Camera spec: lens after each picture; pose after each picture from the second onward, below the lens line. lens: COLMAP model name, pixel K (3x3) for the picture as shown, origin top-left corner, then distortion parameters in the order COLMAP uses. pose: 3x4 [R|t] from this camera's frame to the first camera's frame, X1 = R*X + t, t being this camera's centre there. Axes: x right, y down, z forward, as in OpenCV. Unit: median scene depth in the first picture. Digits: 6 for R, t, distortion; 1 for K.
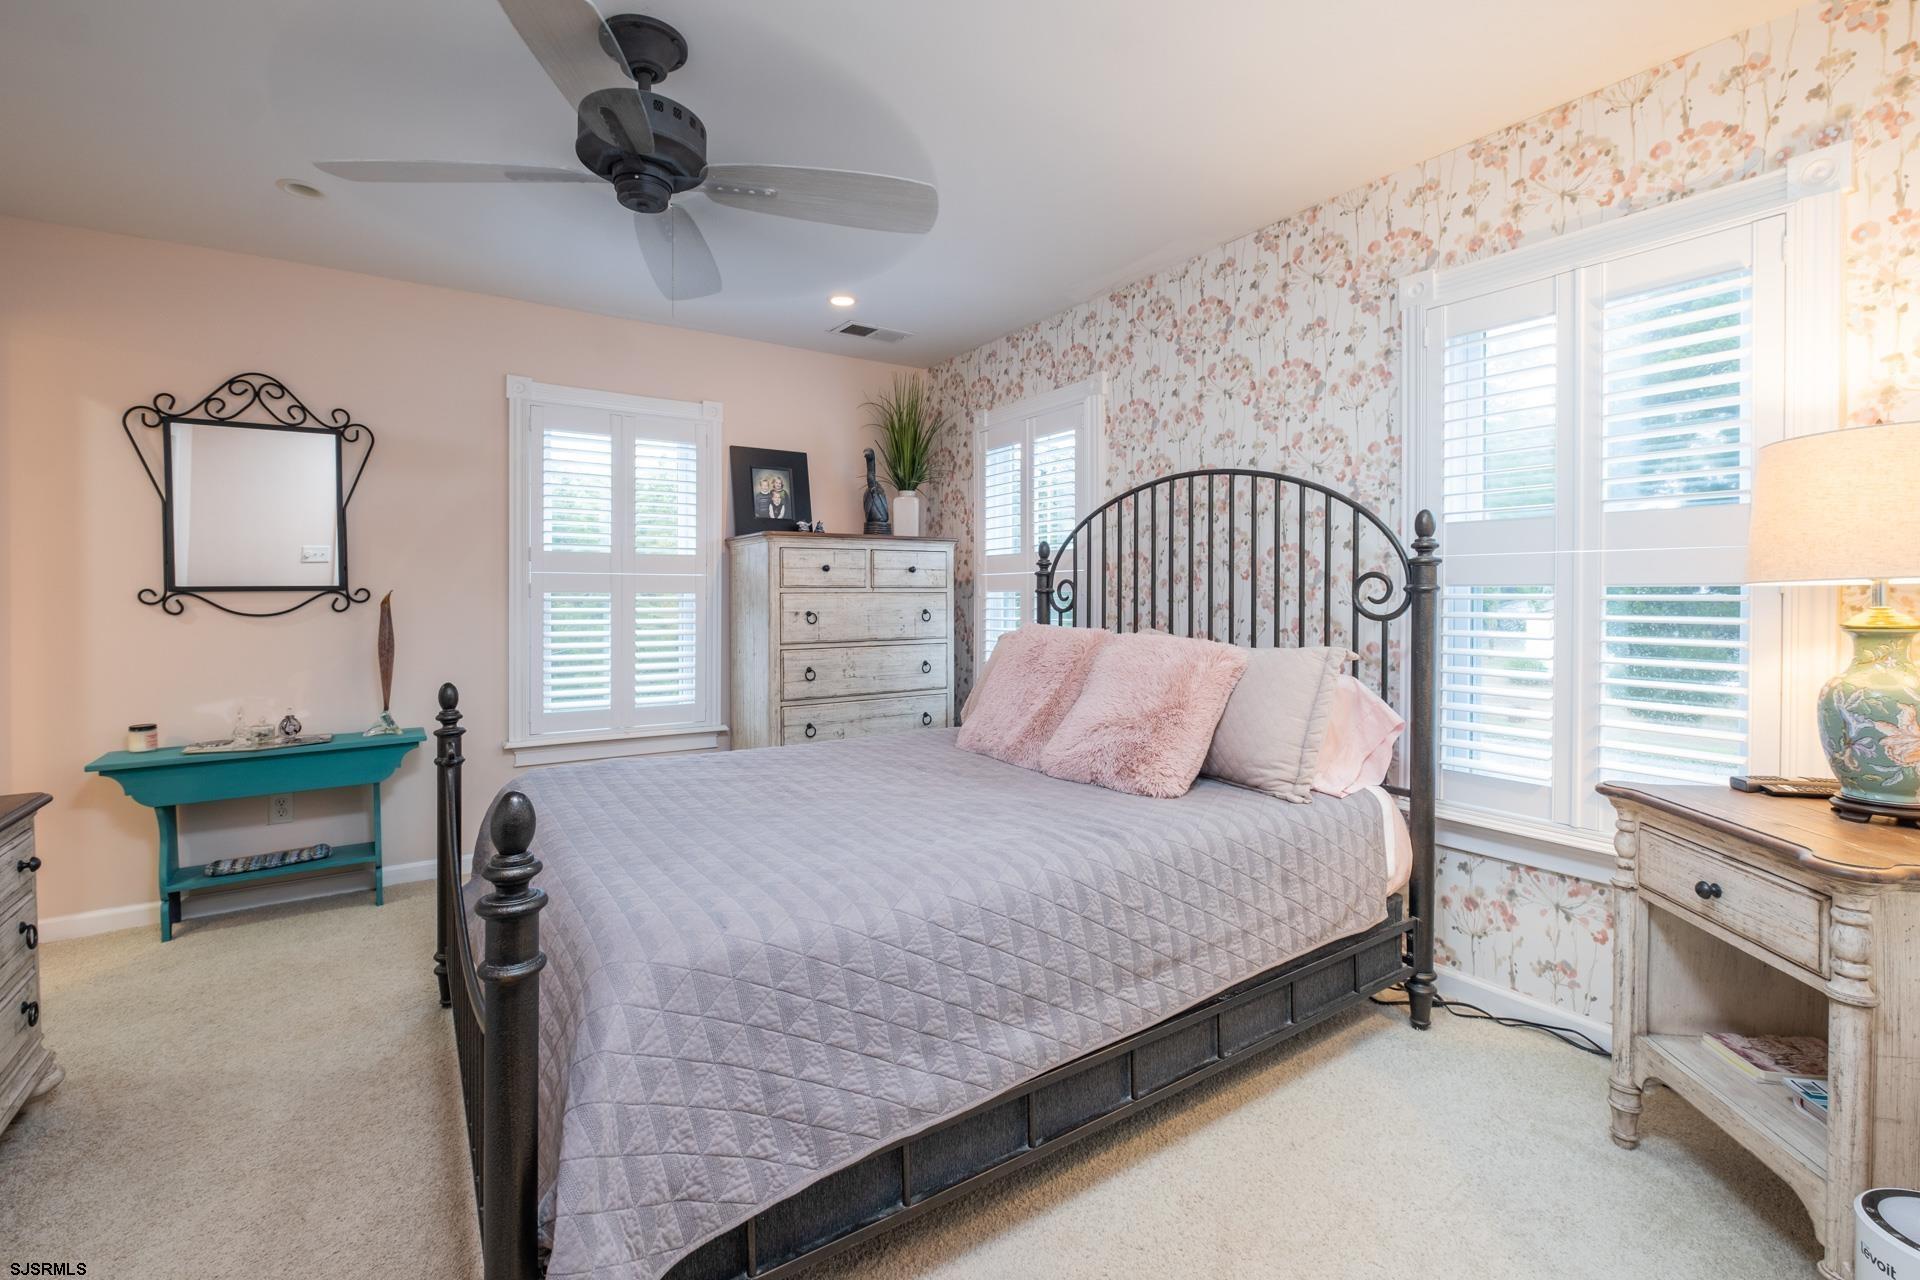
lens RADIAL K [[841.8, 0, 957.9], [0, 841.8, 602.5], [0, 0, 1]] dist [0.001388, -0.000181]
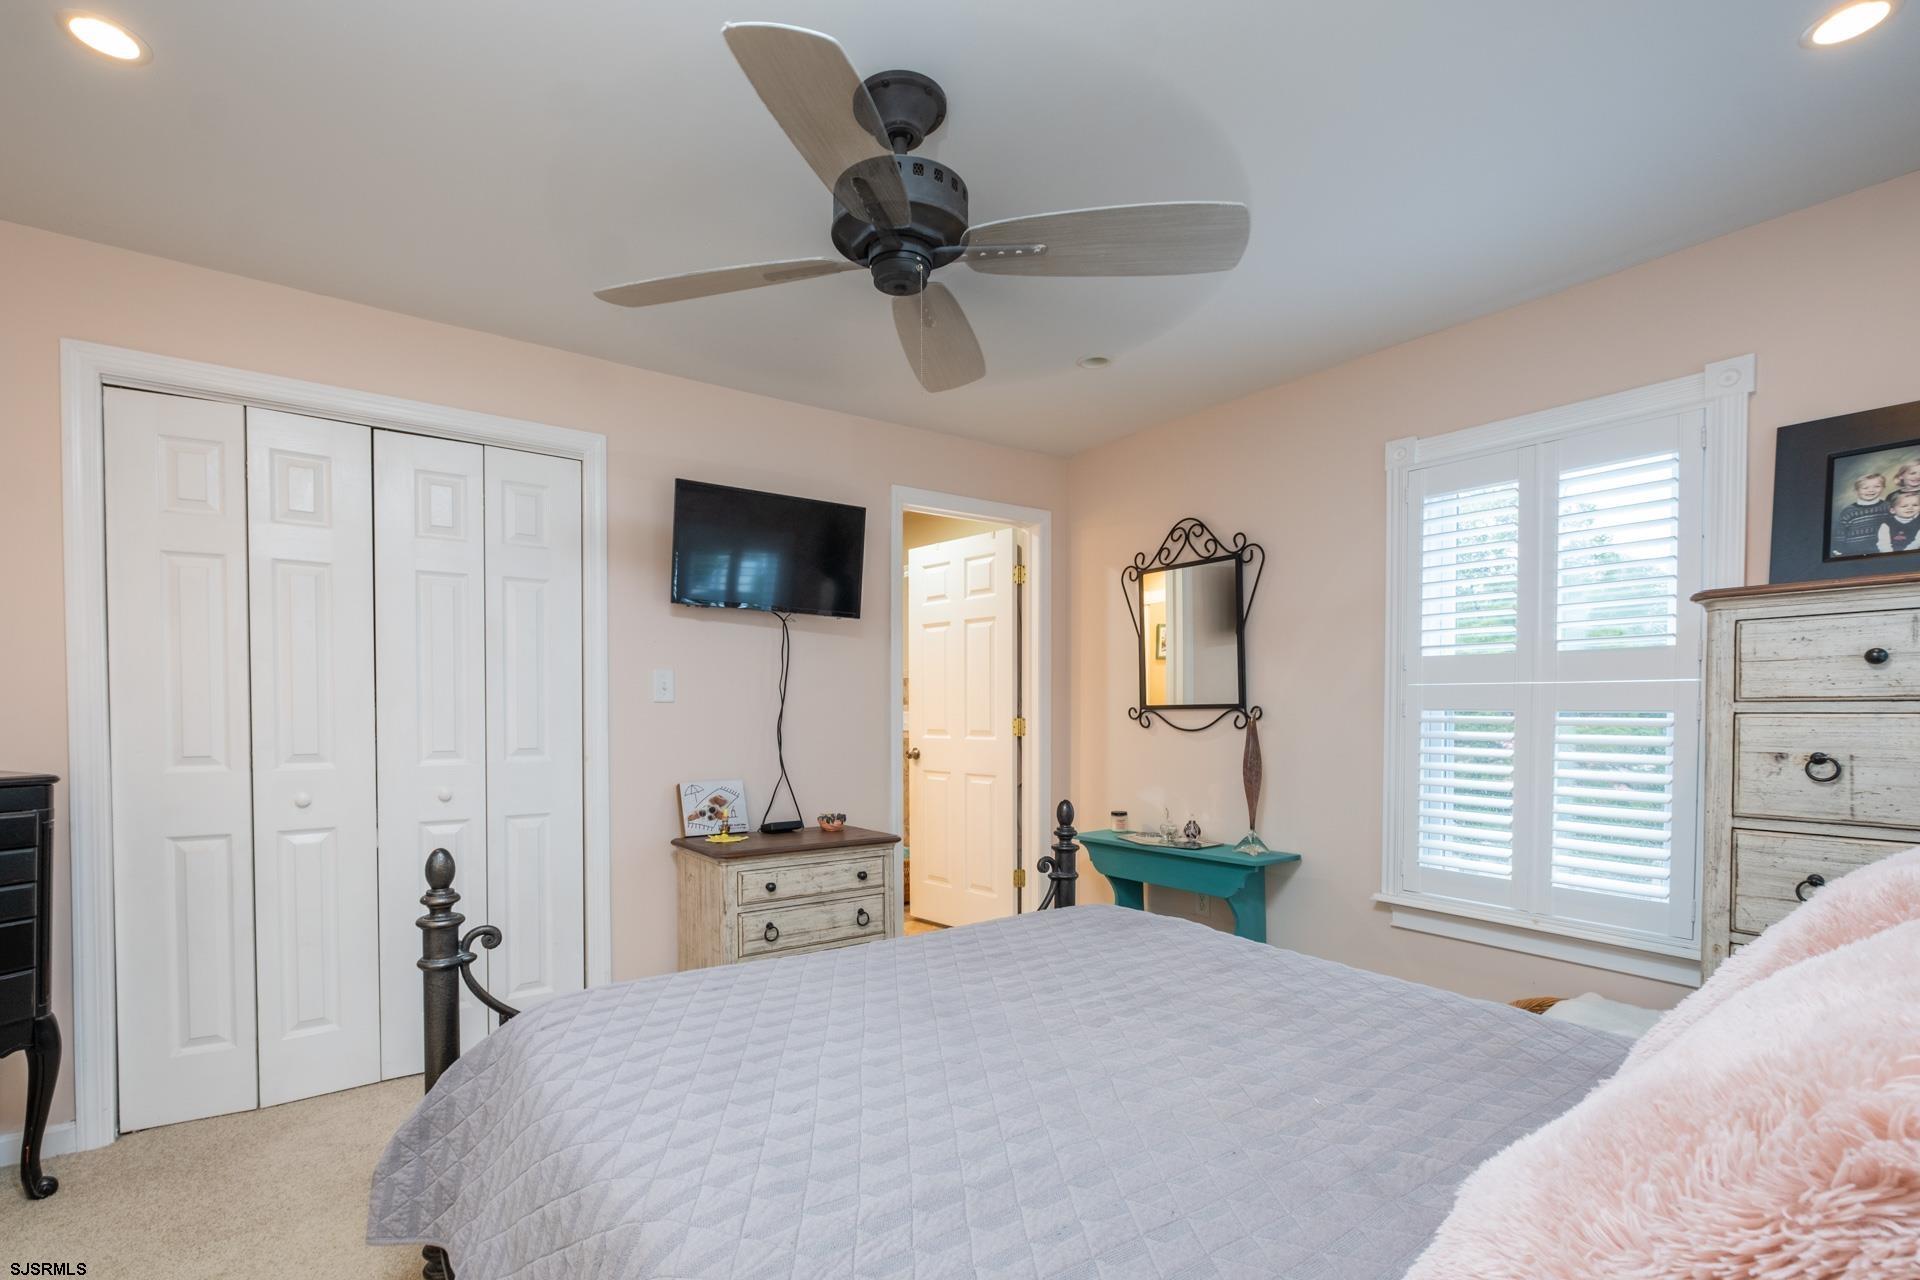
lens RADIAL K [[891.9, 0, 959.4], [0, 891.9, 730.3], [0, 0, 1]] dist [0.000468, 0.000169]
pose [[0.018875, 0.024287, -0.999527, 0.368886], [-0.012267, 0.999635, 0.024058, -0.009768], [0.999747, 0.011807, 0.019166, 0.653095]]
